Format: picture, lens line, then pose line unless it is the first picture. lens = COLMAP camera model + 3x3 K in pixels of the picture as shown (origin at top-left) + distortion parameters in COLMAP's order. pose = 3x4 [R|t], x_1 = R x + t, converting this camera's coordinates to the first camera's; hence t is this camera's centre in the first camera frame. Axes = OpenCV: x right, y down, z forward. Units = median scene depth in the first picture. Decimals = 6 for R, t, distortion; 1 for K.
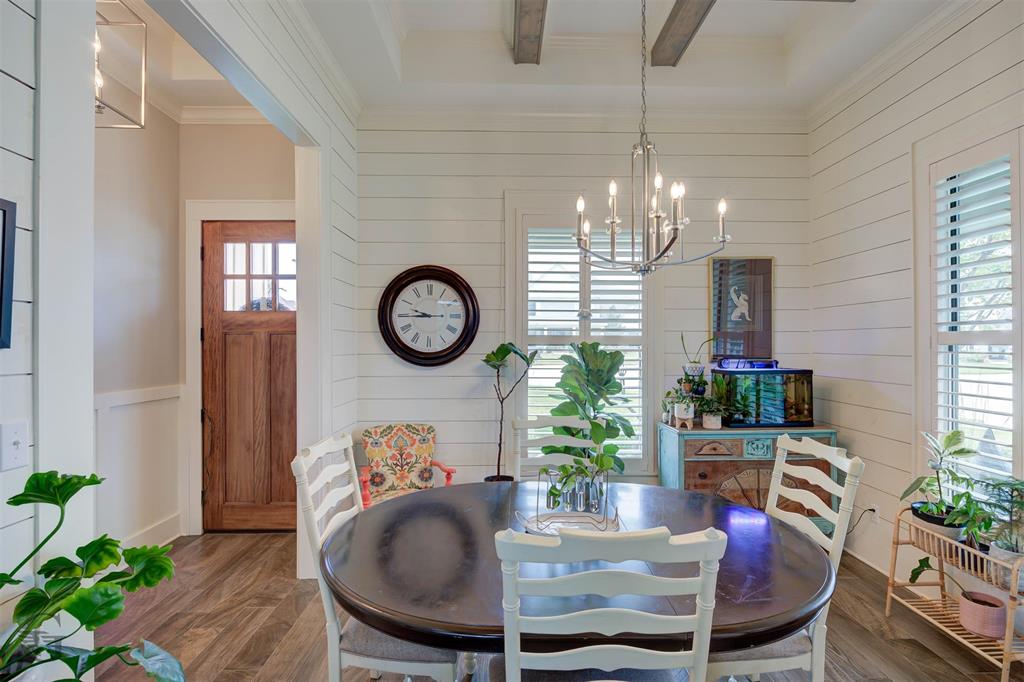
lens RADIAL K [[499.4, 0, 512.0], [0, 499.4, 341.0], [0, 0, 1]] dist [0.000045, -0.000003]
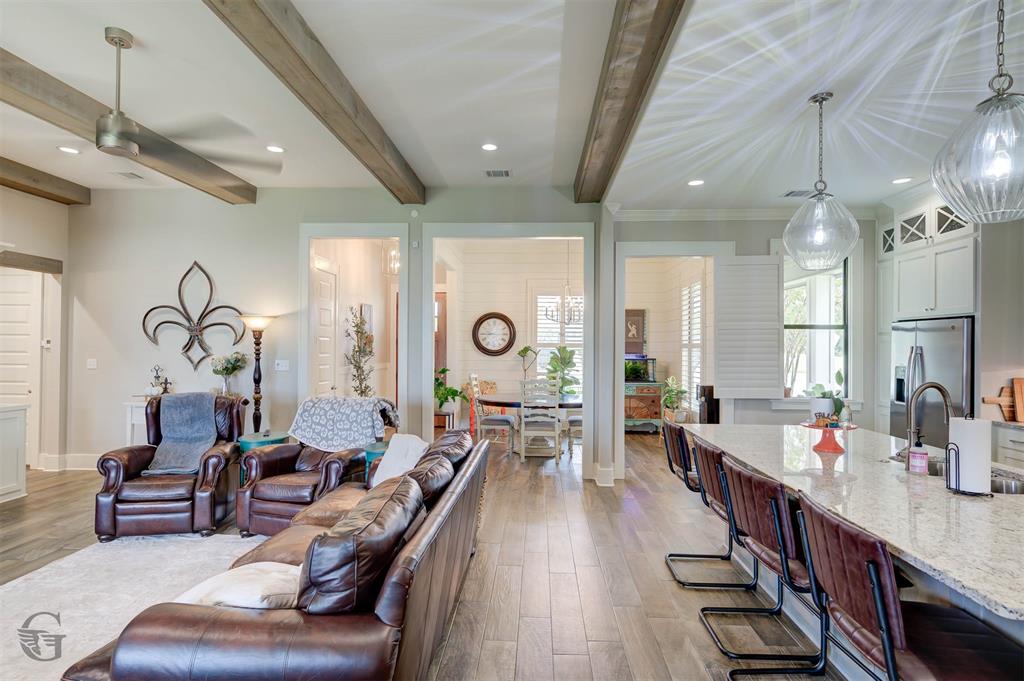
lens RADIAL K [[522.1, 0, 512.0], [0, 522.1, 340.5], [0, 0, 1]] dist [0.000944, -0.000164]
pose [[0.997749, 0.006750, -0.066718, 0.080290], [-0.007092, 0.999963, -0.004889, -0.010351], [0.066683, 0.005351, 0.997760, -1.450495]]
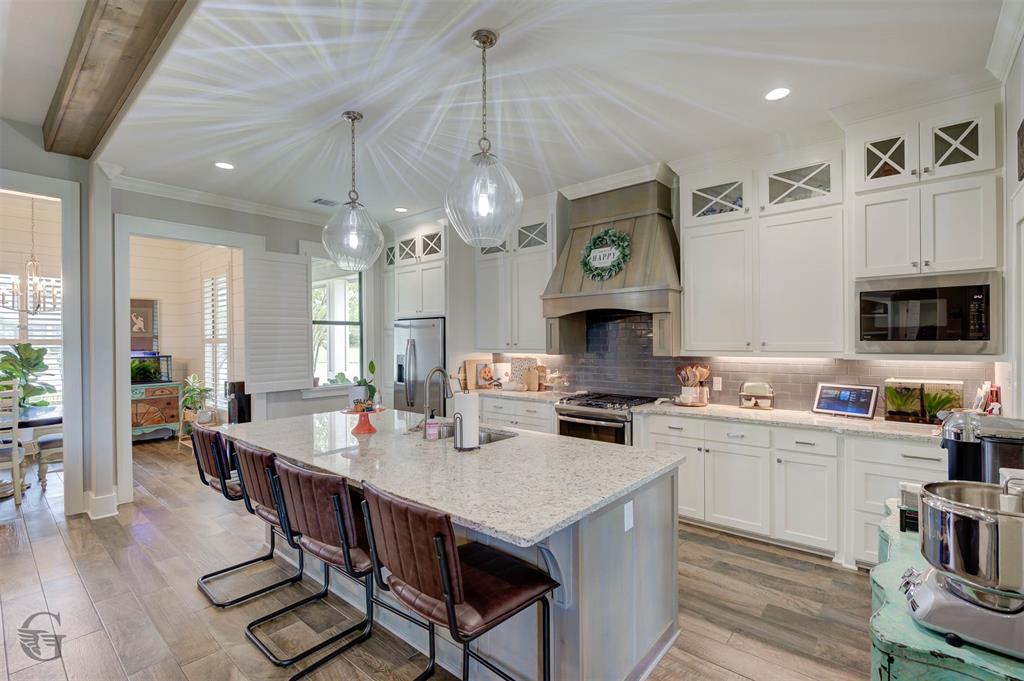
lens RADIAL K [[467.5, 0, 513.9], [0, 467.5, 343.3], [0, 0, 1]] dist [-0.003526, -0.005550]
pose [[0.663238, -0.007795, 0.748368, 0.080730], [0.001629, 0.999958, 0.008971, -0.008940], [-0.748407, -0.004731, 0.663223, -1.345208]]
